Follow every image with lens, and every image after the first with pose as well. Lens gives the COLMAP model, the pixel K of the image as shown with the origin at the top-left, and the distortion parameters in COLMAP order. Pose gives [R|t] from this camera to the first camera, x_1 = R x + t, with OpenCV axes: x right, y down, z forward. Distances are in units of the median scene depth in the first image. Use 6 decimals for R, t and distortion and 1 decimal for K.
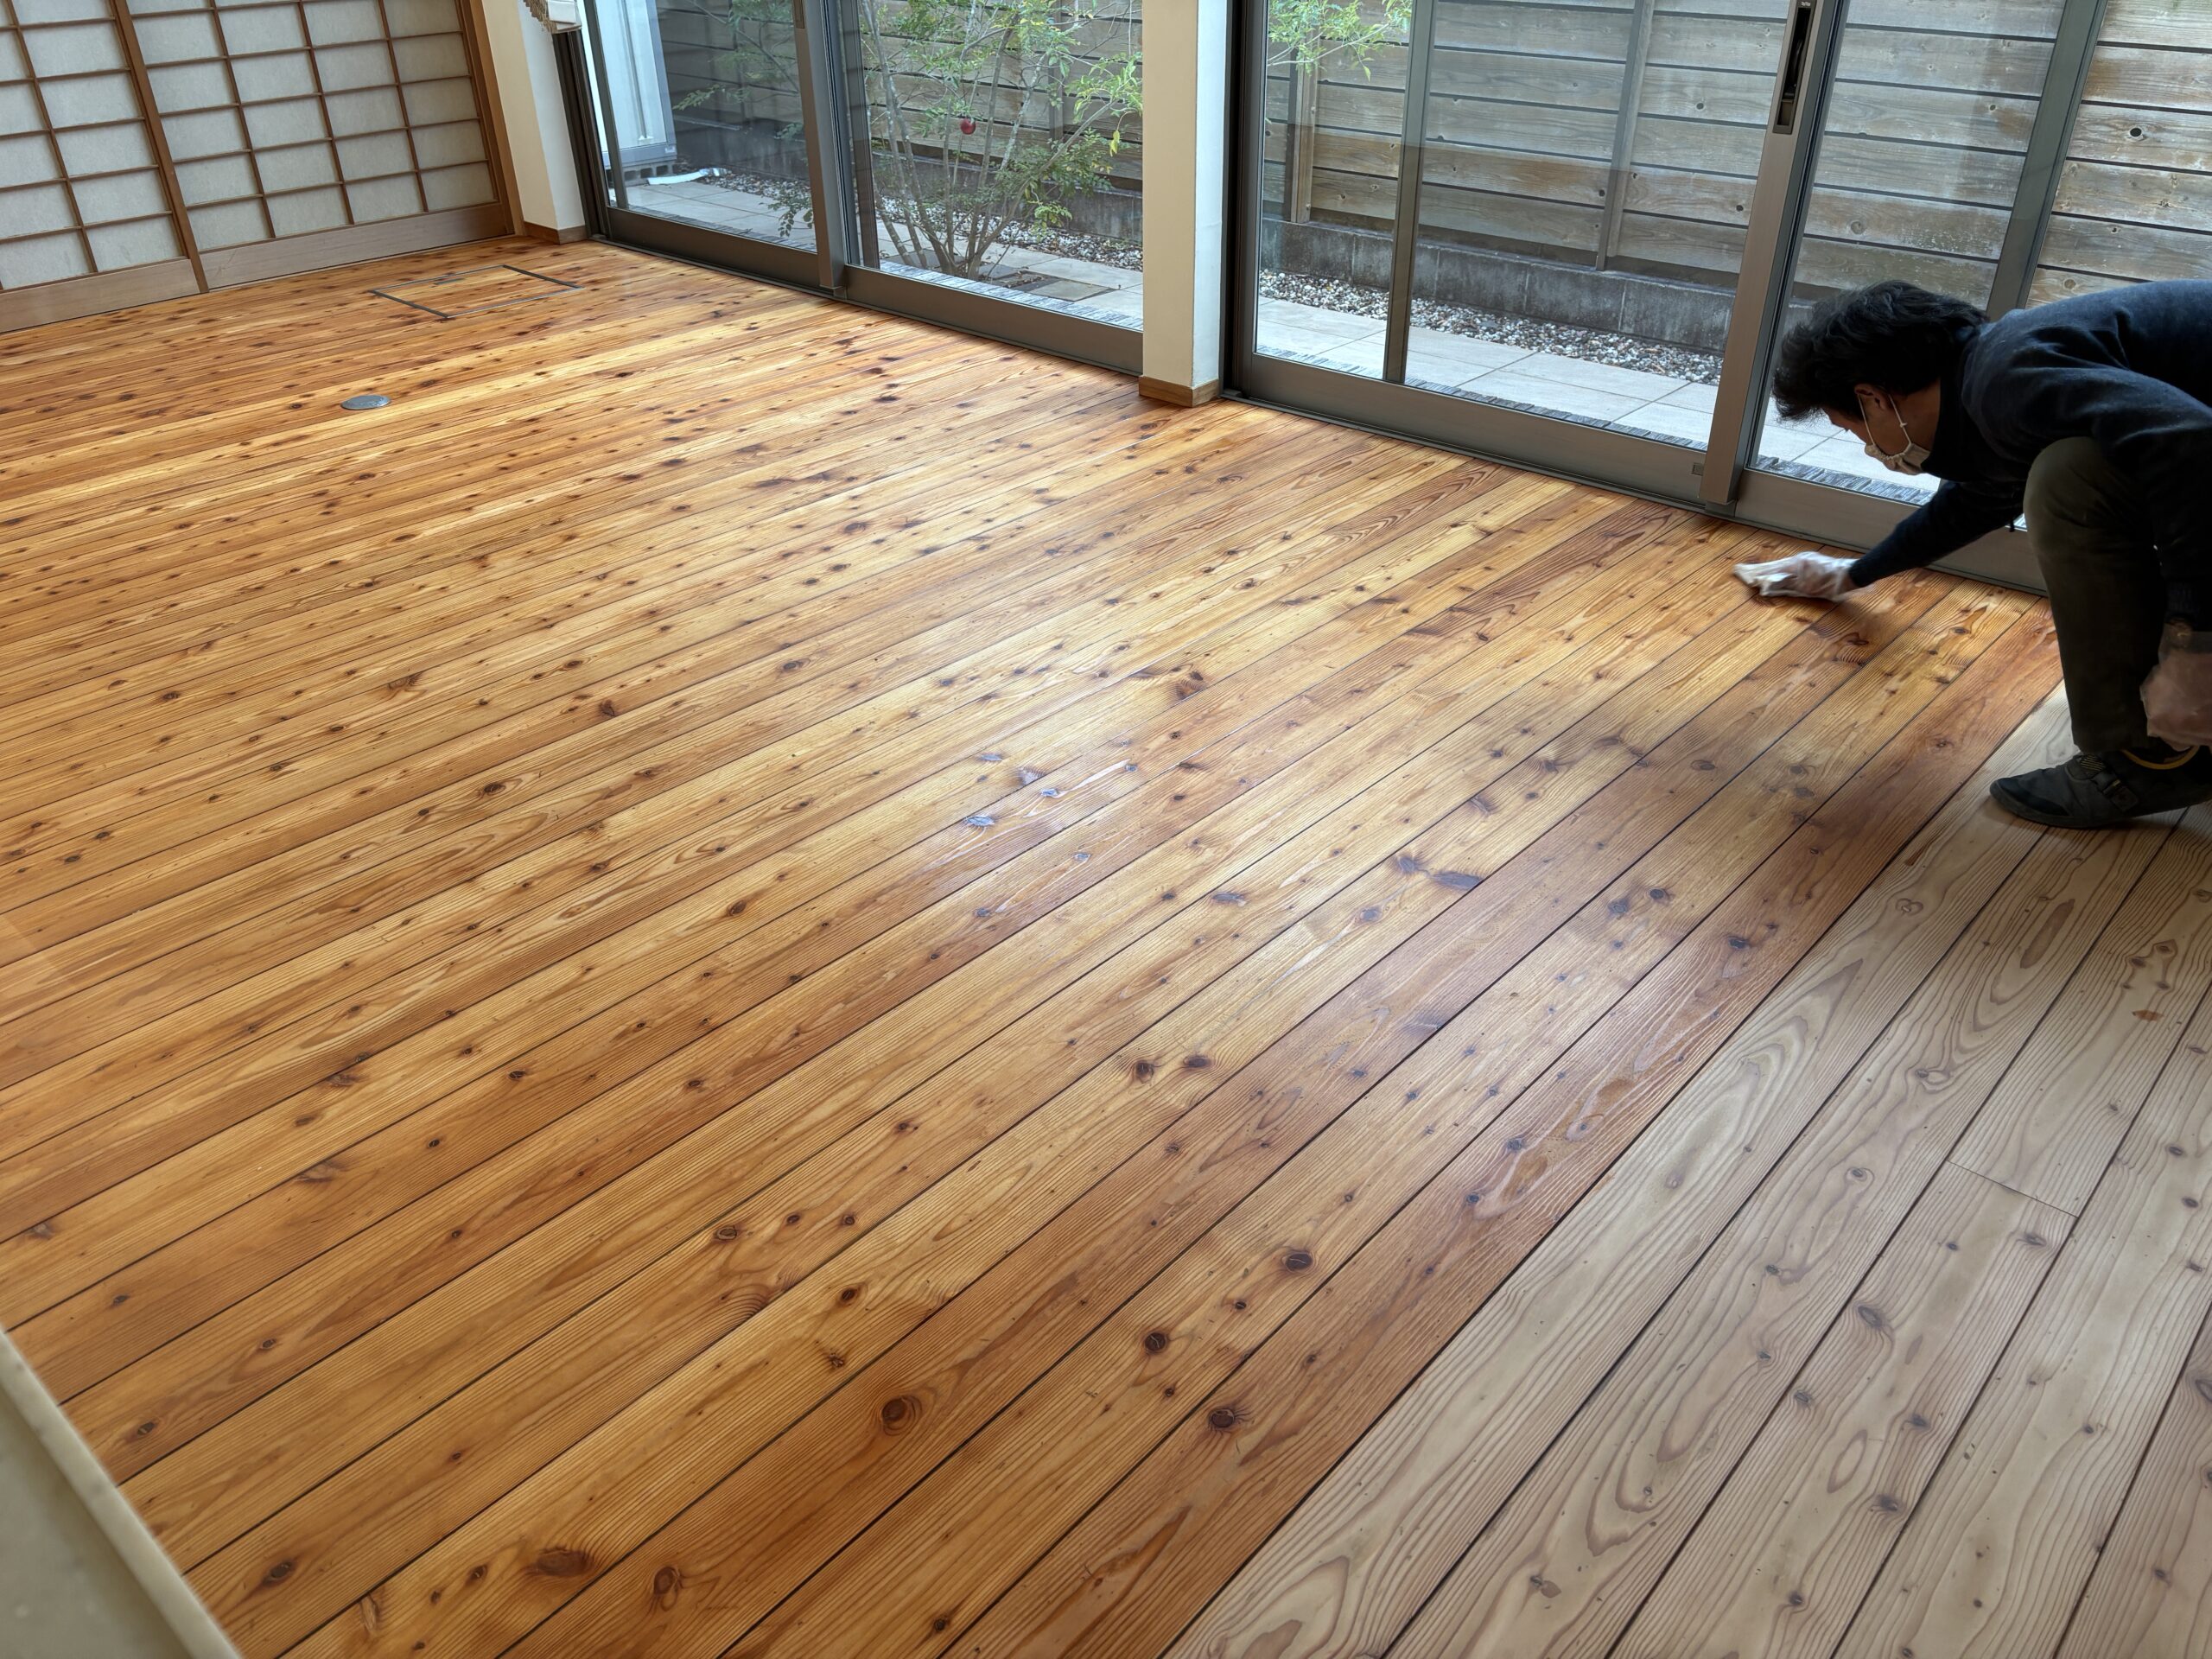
lens RADIAL K [[1675.9, 0, 1106.0], [0, 1675.9, 829.5], [0, 0, 1]] dist [0.057330, -0.001217]
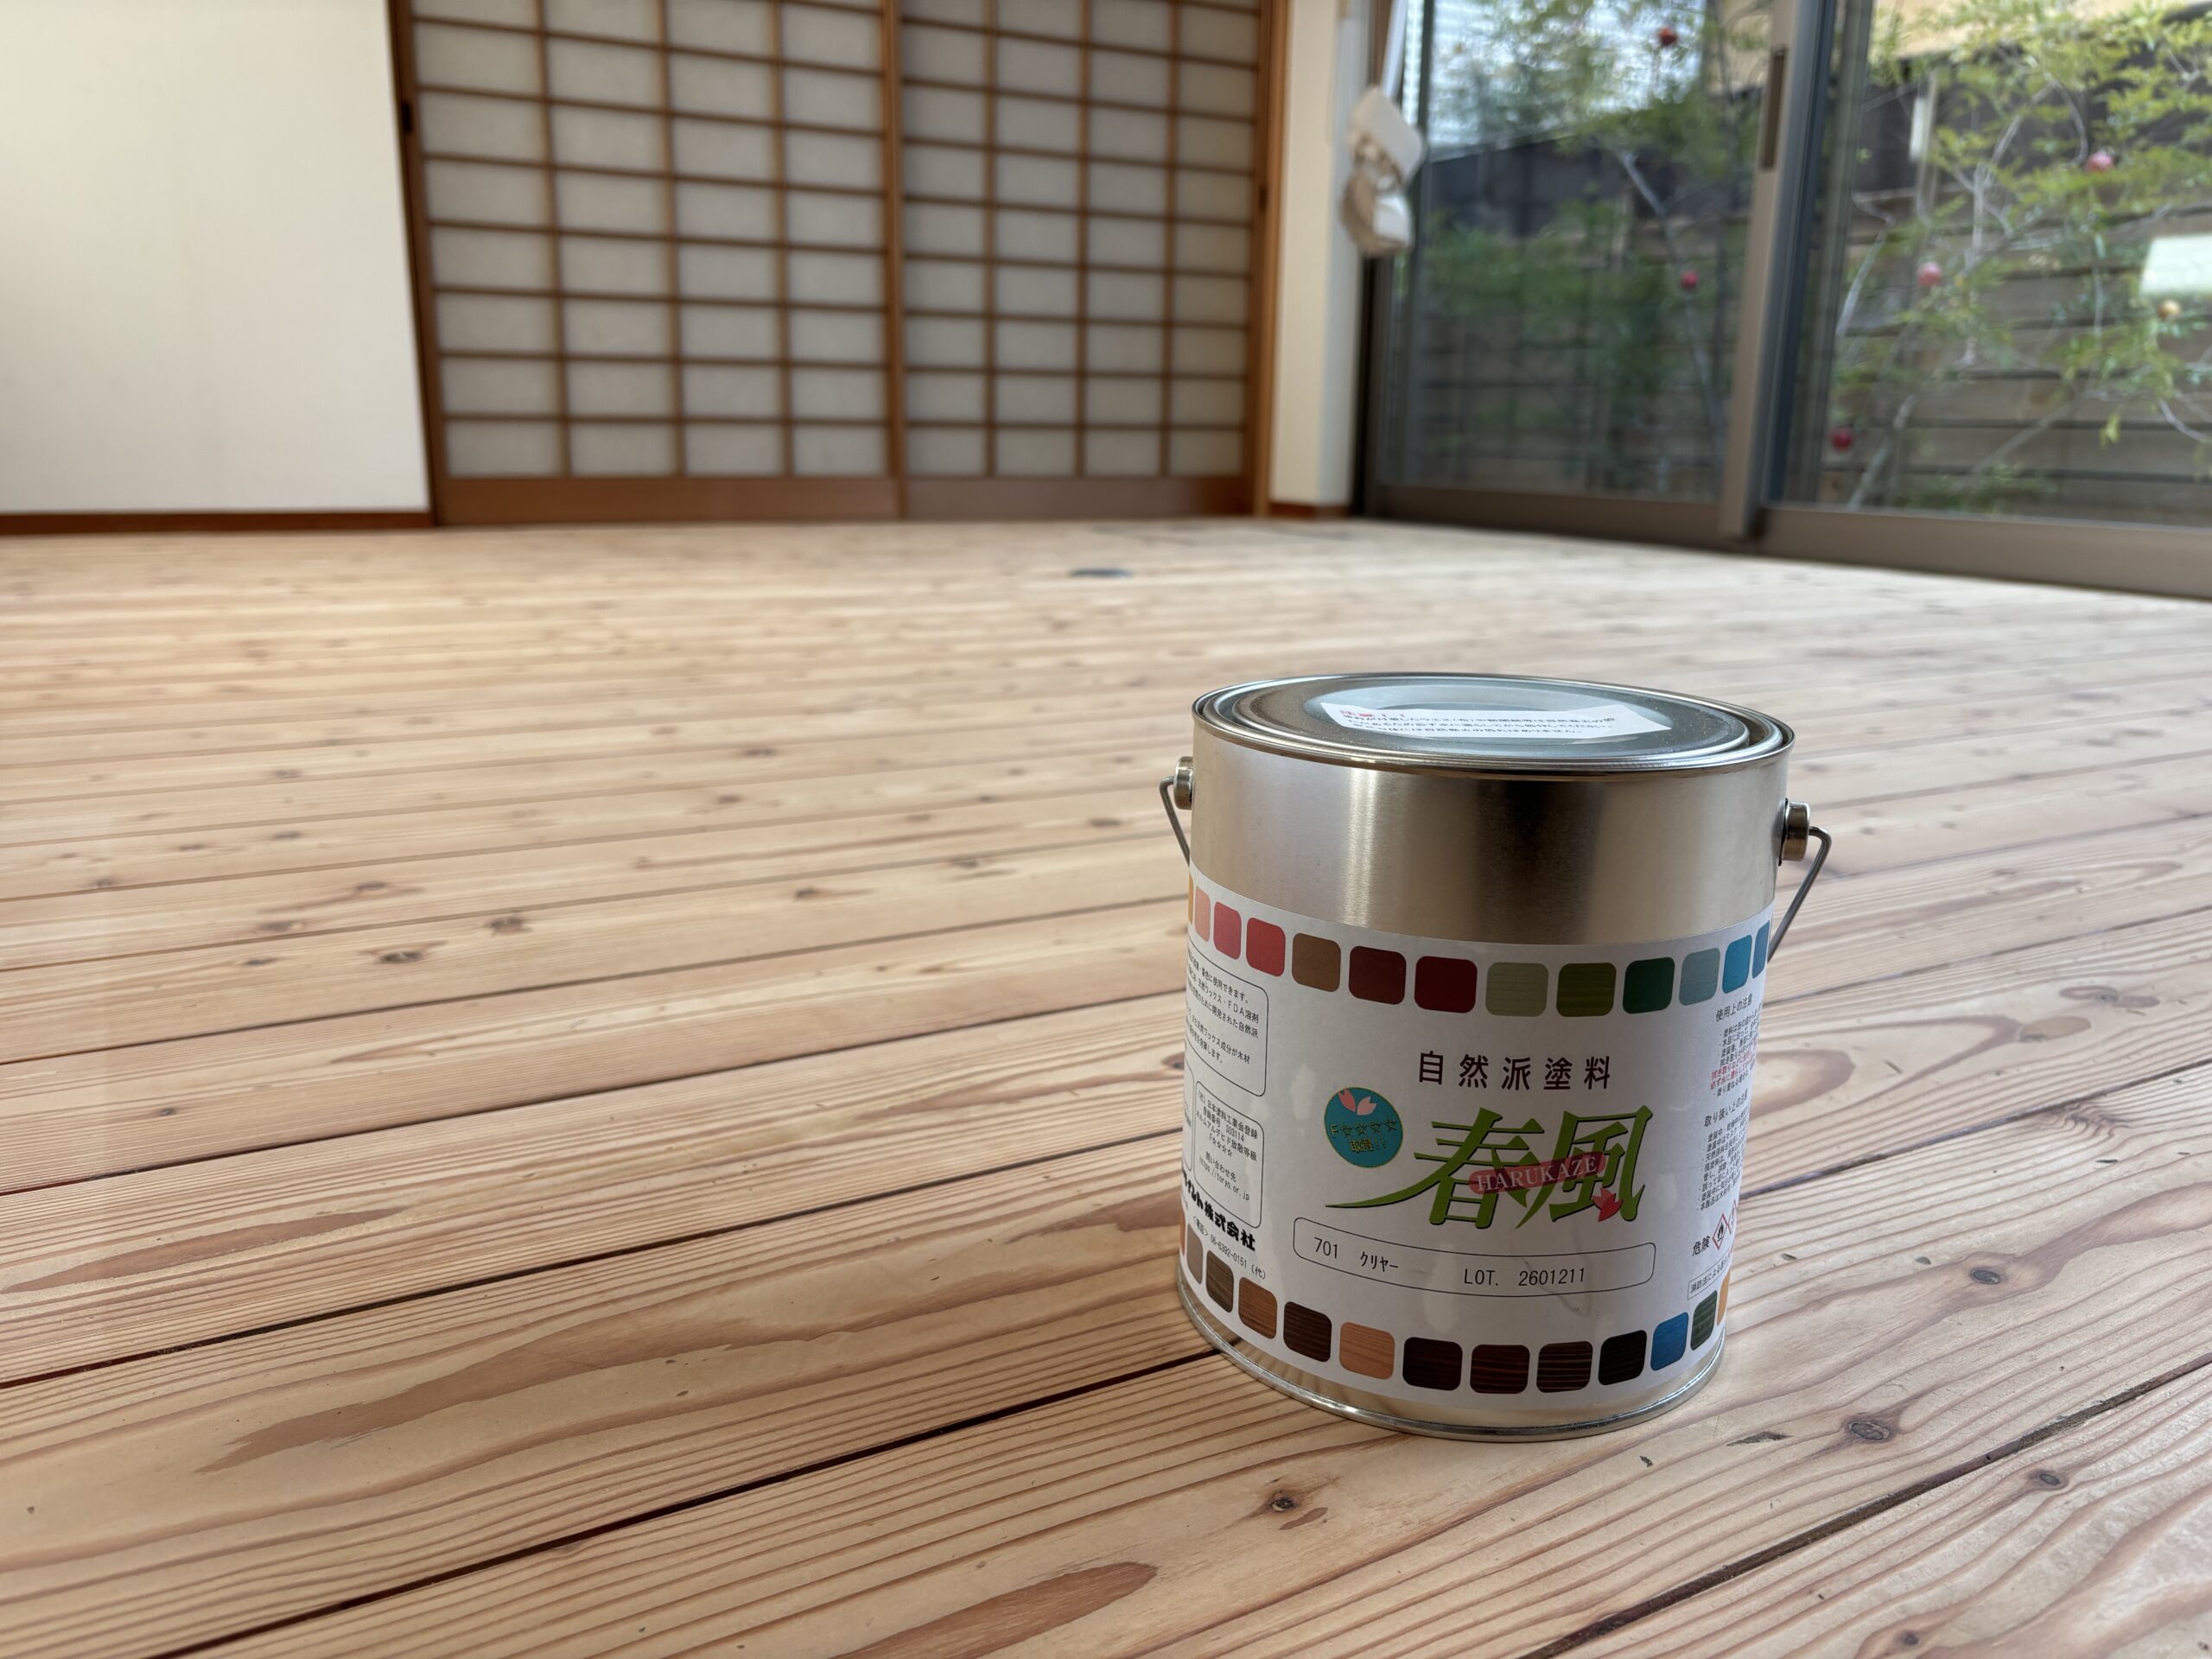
lens RADIAL K [[1675.9, 0, 1106.0], [0, 1675.9, 829.5], [0, 0, 1]] dist [0.057330, -0.001217]
pose [[0.949745, 0.092520, -0.299040, -0.281964], [-0.182753, 0.939492, -0.289753, 0.046656], [0.254138, 0.329842, 0.909186, 0.540245]]
